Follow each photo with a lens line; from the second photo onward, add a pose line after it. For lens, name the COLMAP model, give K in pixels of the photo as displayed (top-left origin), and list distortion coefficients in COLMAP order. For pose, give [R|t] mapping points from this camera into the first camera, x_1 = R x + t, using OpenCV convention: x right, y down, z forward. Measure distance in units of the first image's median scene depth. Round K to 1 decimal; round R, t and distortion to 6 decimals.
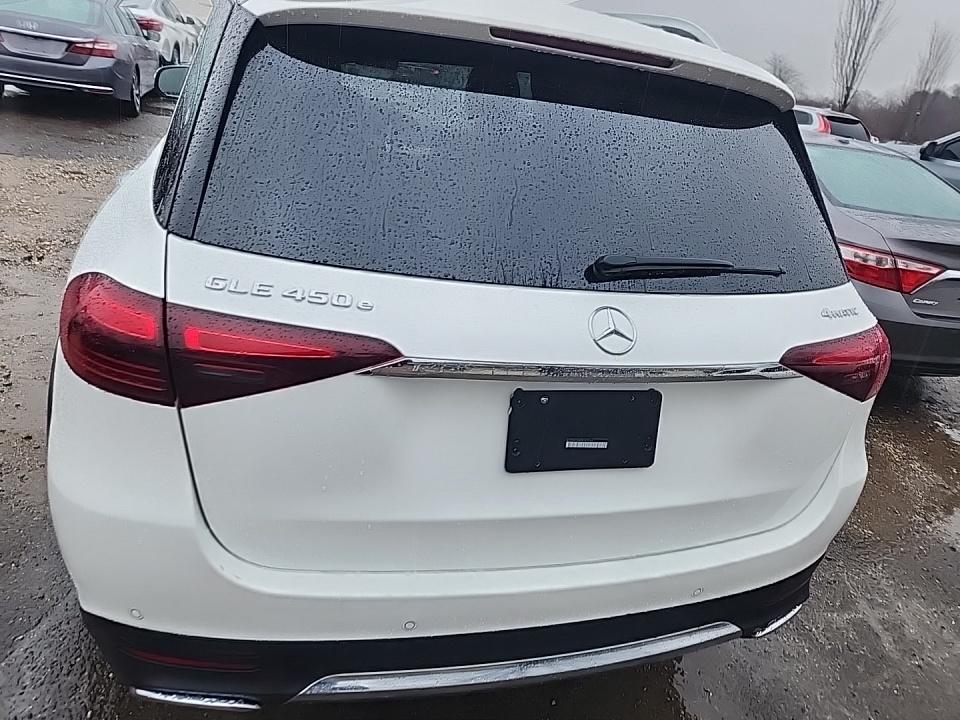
lens RADIAL K [[639.0, 0, 482.7], [0, 639.0, 362.5], [0, 0, 1]] dist [0.027215, -0.016475]
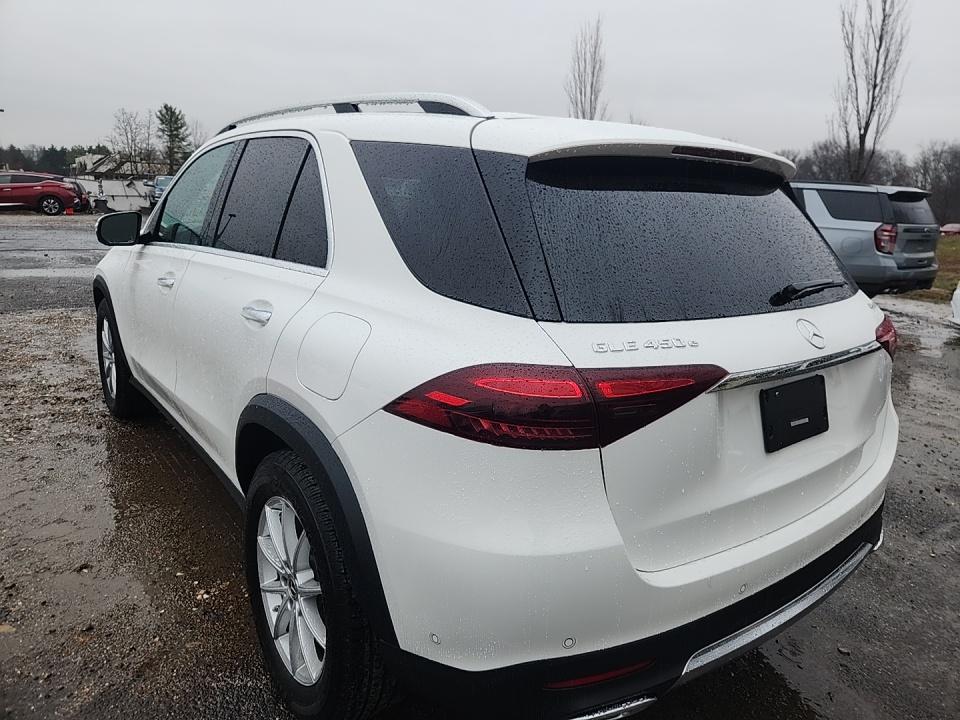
lens RADIAL K [[639.0, 0, 476.7], [0, 639.0, 366.0], [0, 0, 1]] dist [0.027215, -0.016475]
pose [[0.926654, -0.198736, 0.319086, -0.884324], [0.241907, 0.964975, -0.101505, -0.014268], [-0.287737, 0.171249, 0.942274, -0.120524]]
